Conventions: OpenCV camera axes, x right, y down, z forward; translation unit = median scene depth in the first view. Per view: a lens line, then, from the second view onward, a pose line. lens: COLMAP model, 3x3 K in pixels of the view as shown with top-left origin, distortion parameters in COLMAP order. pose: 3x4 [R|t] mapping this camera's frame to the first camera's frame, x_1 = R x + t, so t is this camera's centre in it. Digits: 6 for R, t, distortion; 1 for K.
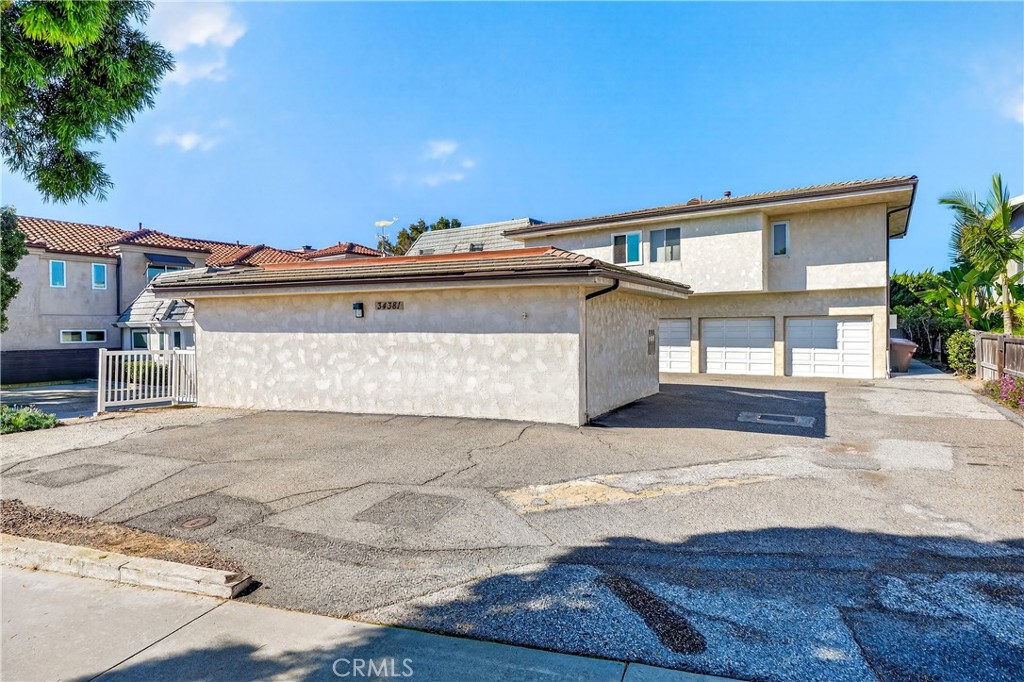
lens RADIAL K [[520.1, 0, 512.9], [0, 520.1, 336.7], [0, 0, 1]] dist [-0.000316, -0.000050]
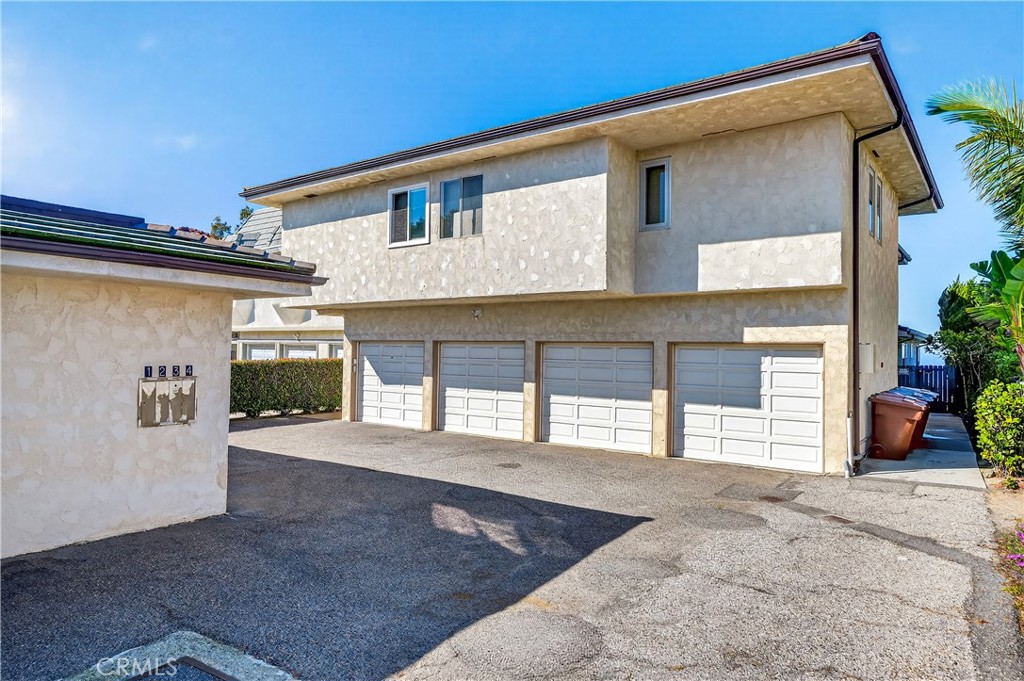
lens RADIAL K [[620.3, 0, 512.0], [0, 620.3, 340.5], [0, 0, 1]] dist [-0.000372, 0.001187]
pose [[0.998216, 0.023655, -0.054822, 0.409575], [-0.025342, 0.999220, -0.030283, -0.018562], [0.054062, 0.031618, 0.998037, 0.378871]]
